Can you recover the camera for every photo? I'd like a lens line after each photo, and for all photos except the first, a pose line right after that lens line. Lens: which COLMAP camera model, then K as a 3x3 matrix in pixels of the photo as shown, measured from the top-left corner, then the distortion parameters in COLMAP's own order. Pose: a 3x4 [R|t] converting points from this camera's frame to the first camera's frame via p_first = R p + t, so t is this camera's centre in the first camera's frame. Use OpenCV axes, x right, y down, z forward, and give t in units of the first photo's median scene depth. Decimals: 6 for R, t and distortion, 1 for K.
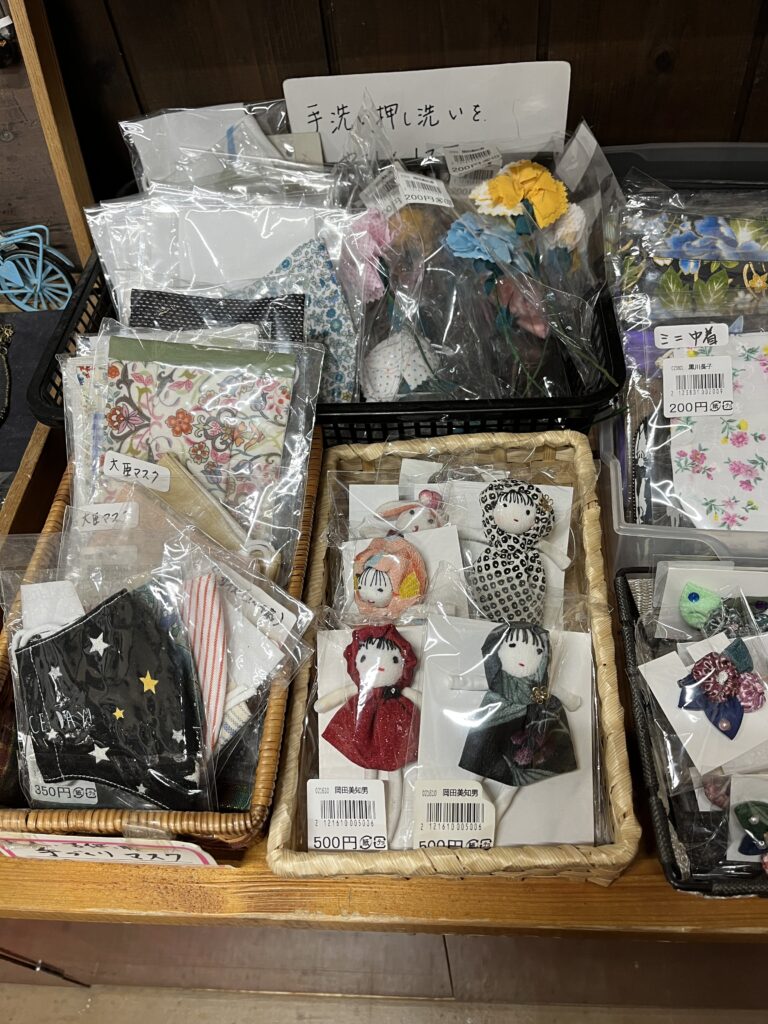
lens RADIAL K [[719.8, 0, 384.0], [0, 719.8, 512.0], [0, 0, 1]] dist [0.001471, -0.041936]
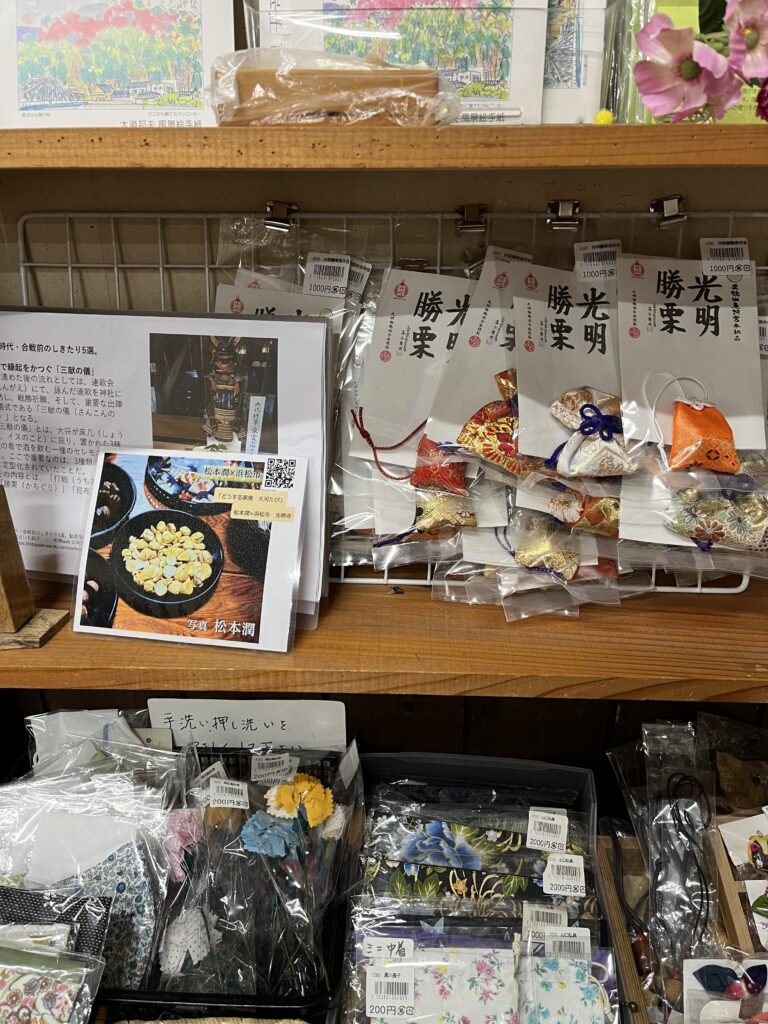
lens RADIAL K [[719.8, 0, 384.0], [0, 719.8, 512.0], [0, 0, 1]] dist [0.001471, -0.041936]
pose [[0.996833, 0.066566, 0.043498, 0.269955], [-0.037198, 0.873836, -0.484796, -0.273422], [-0.070281, 0.481643, 0.873545, -0.526204]]
